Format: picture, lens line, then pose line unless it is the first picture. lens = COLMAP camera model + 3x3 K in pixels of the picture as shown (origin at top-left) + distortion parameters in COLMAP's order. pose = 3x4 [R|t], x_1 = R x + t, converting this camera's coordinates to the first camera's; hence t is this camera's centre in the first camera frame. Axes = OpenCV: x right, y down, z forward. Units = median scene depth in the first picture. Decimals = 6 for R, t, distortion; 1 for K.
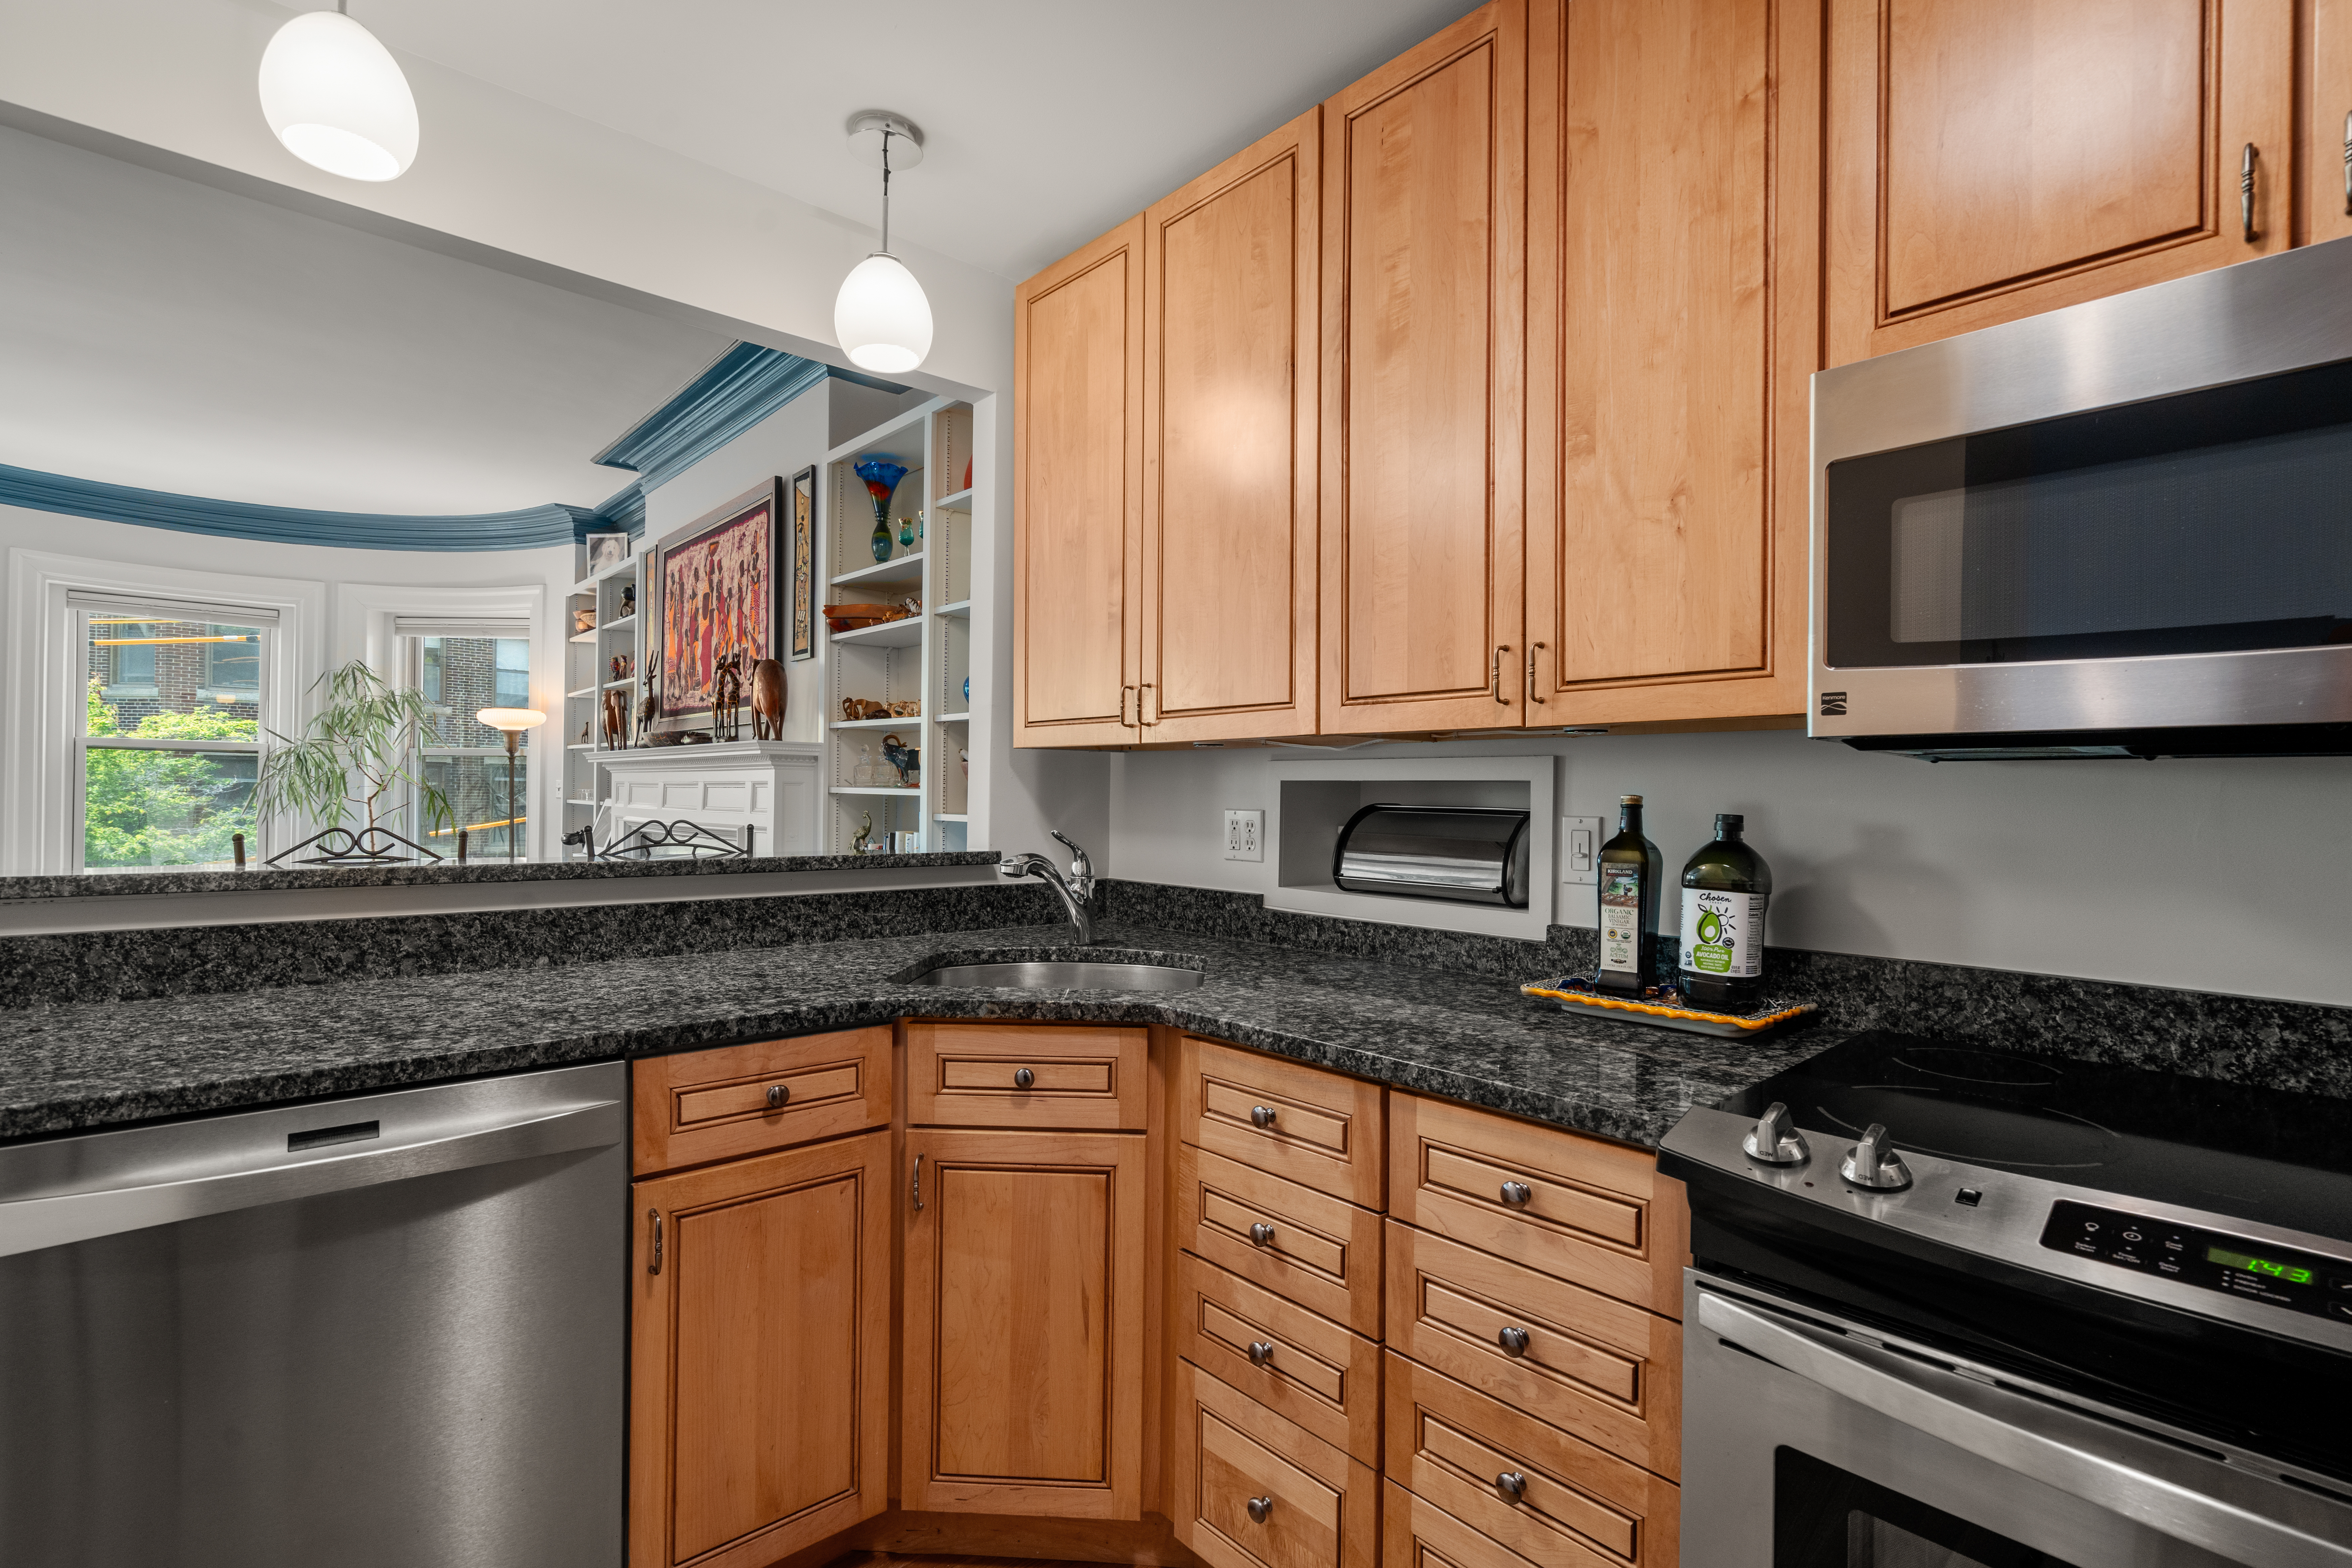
lens RADIAL K [[1089.6, 0, 1177.3], [0, 1089.6, 792.5], [0, 0, 1]] dist [-0.001357, 0.001296]
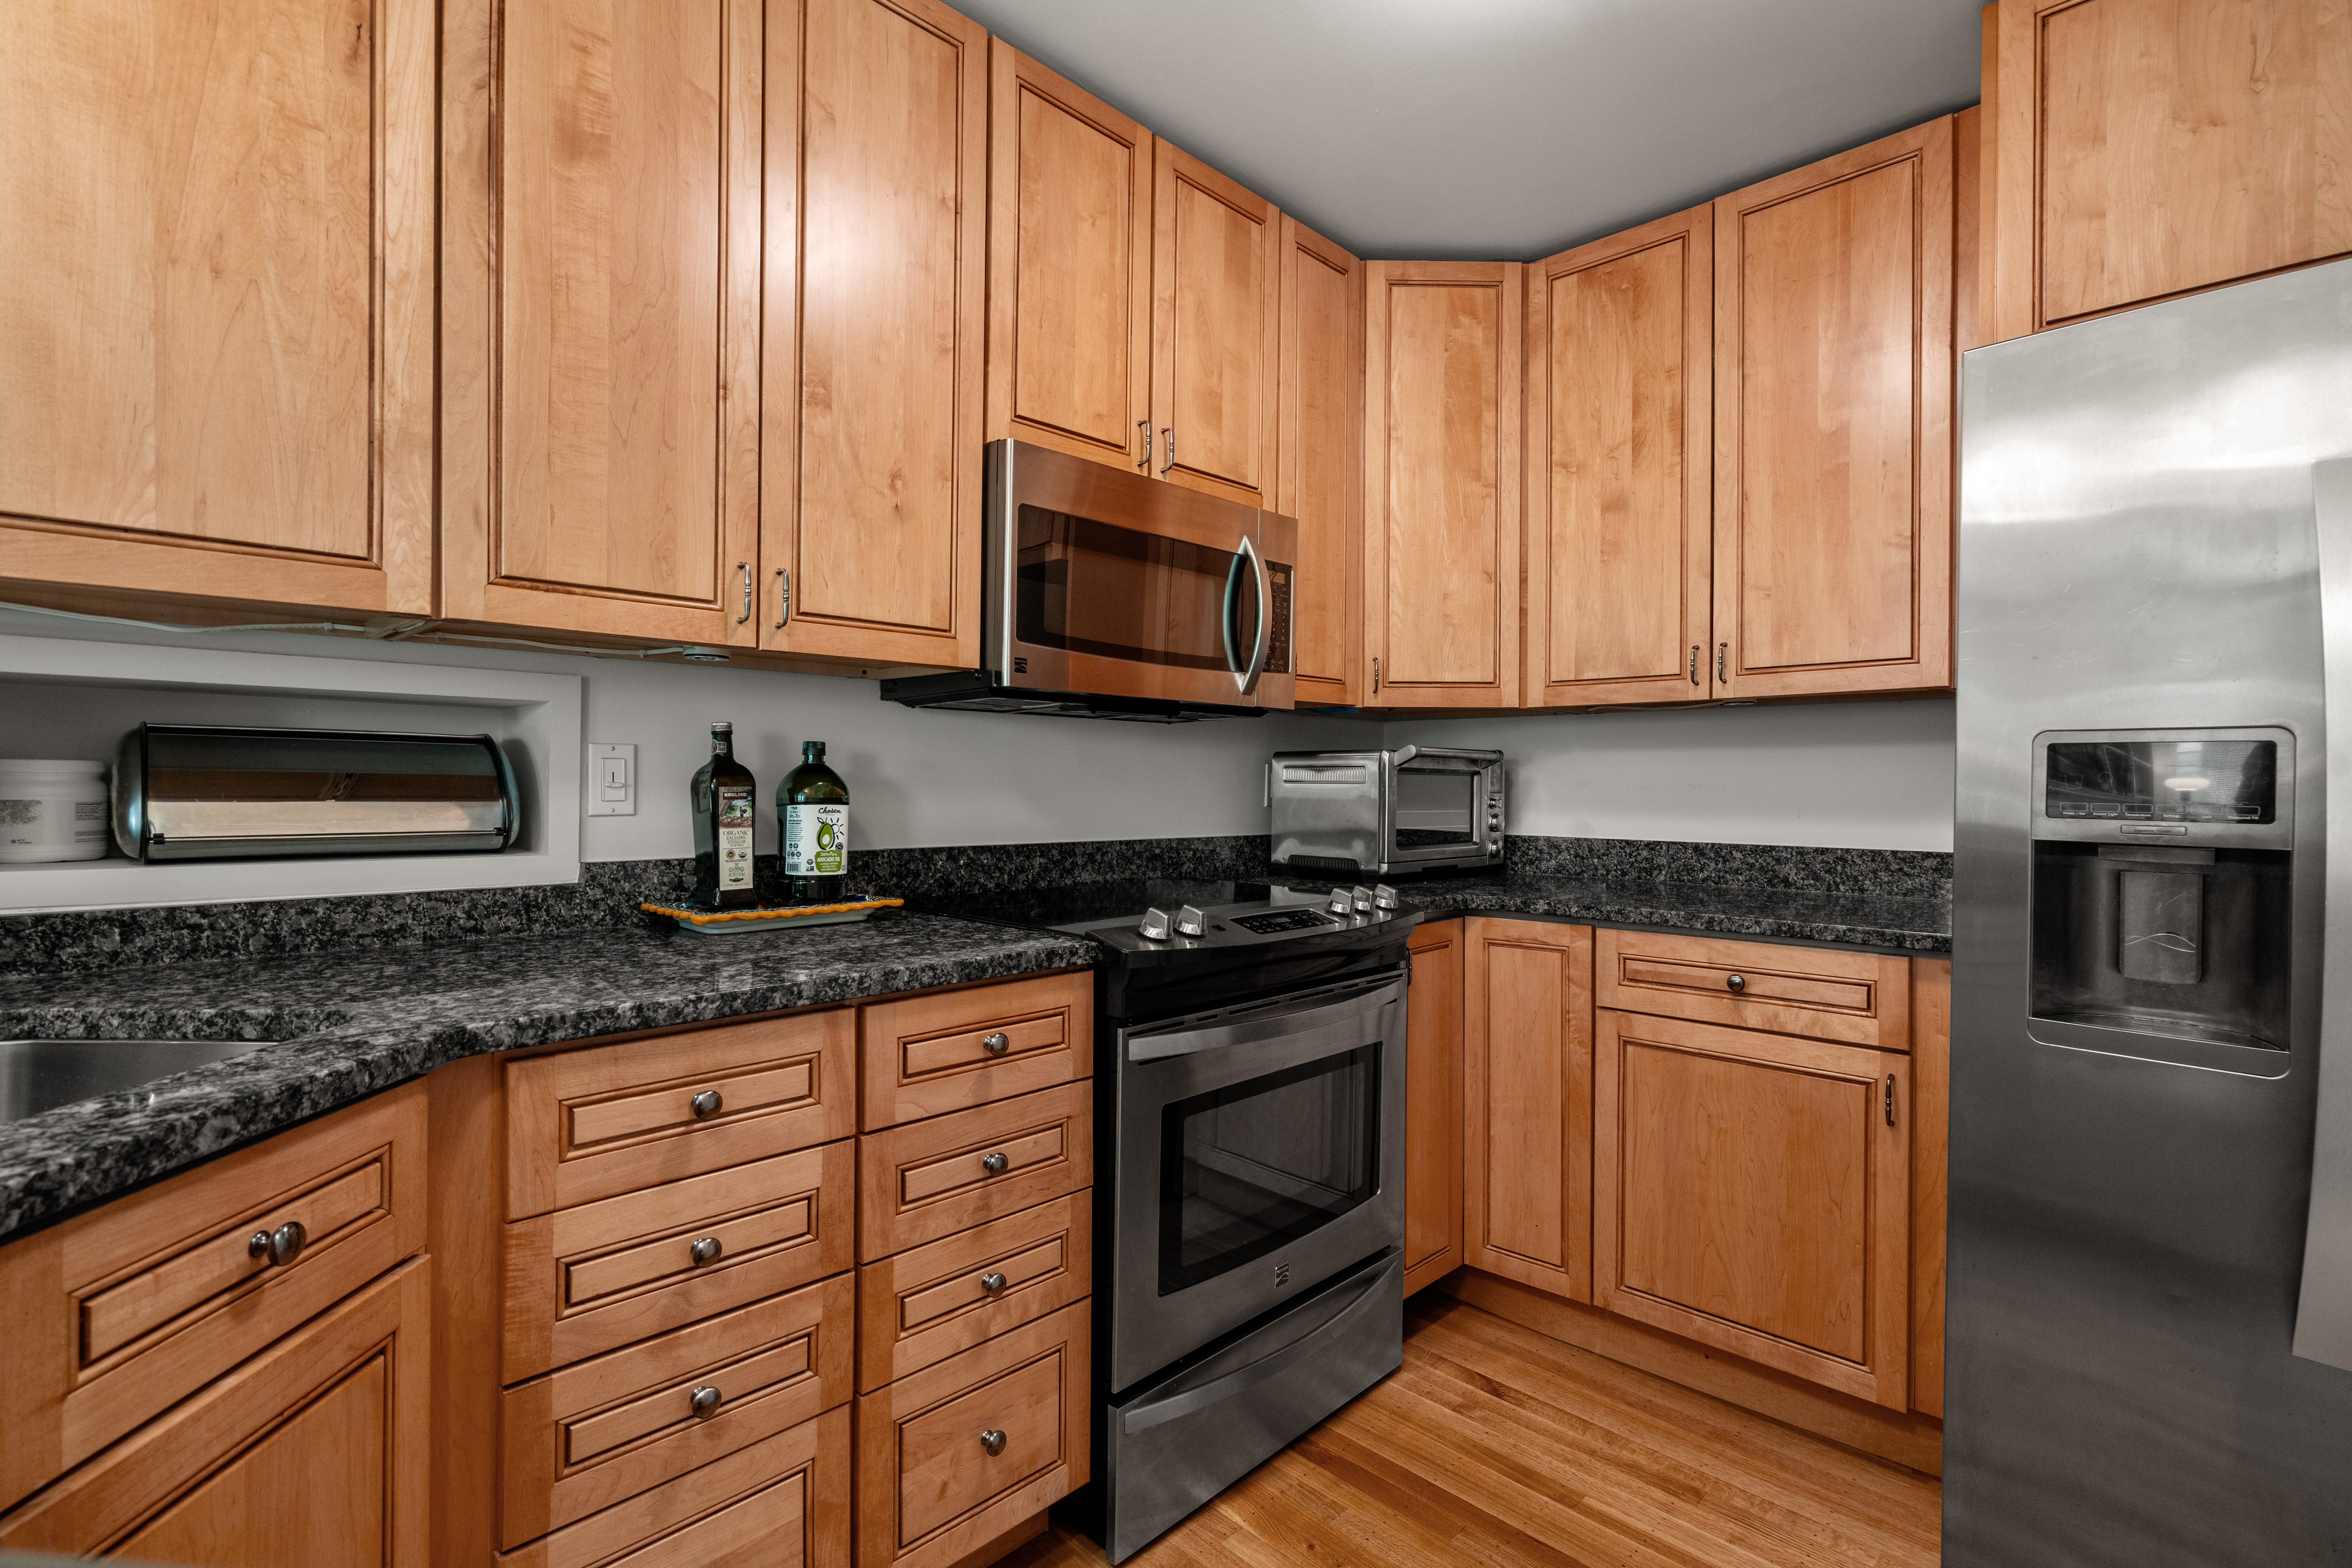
lens RADIAL K [[1089.6, 0, 1179.2], [0, 1089.6, 781.9], [0, 0, 1]] dist [-0.001357, 0.001296]
pose [[-0.072560, -0.009308, 0.997321, -0.723113], [-0.009538, 0.999917, 0.008639, 0.050858], [-0.997318, -0.008885, -0.072643, 0.700956]]
